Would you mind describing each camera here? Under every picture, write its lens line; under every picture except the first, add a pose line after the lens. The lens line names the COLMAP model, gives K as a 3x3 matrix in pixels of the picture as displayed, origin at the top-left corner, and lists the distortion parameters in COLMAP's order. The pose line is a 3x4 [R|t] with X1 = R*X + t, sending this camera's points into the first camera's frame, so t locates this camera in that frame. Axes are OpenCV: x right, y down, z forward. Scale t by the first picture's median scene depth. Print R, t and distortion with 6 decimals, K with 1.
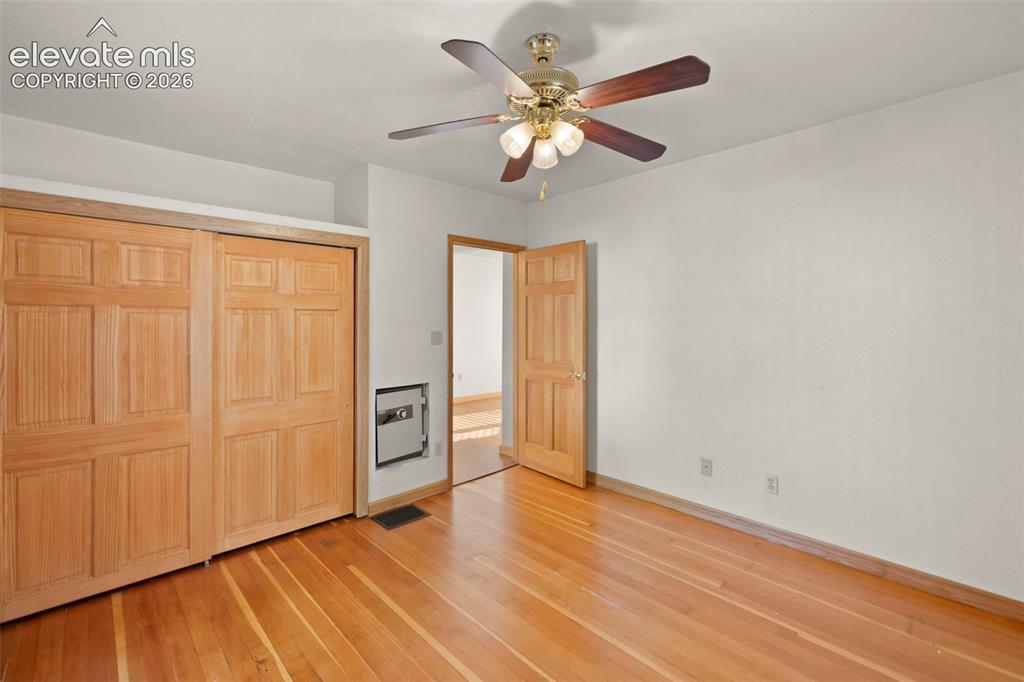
lens RADIAL K [[449.2, 0, 492.3], [0, 449.2, 324.7], [0, 0, 1]] dist [0.000005, 0.000199]
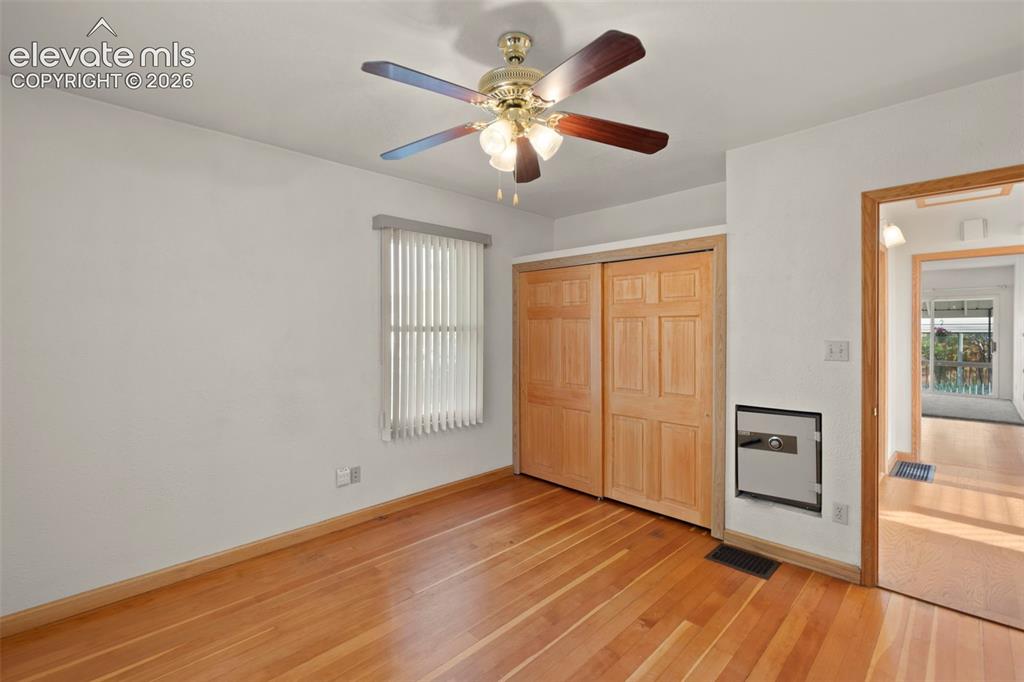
lens RADIAL K [[449.2, 0, 492.3], [0, 449.2, 324.7], [0, 0, 1]] dist [0.000005, 0.000199]
pose [[0.024272, -0.000053, -0.999705, 0.671935], [0.002596, 0.999997, 0.000010, -0.014793], [0.999702, -0.002596, 0.024272, 0.556542]]
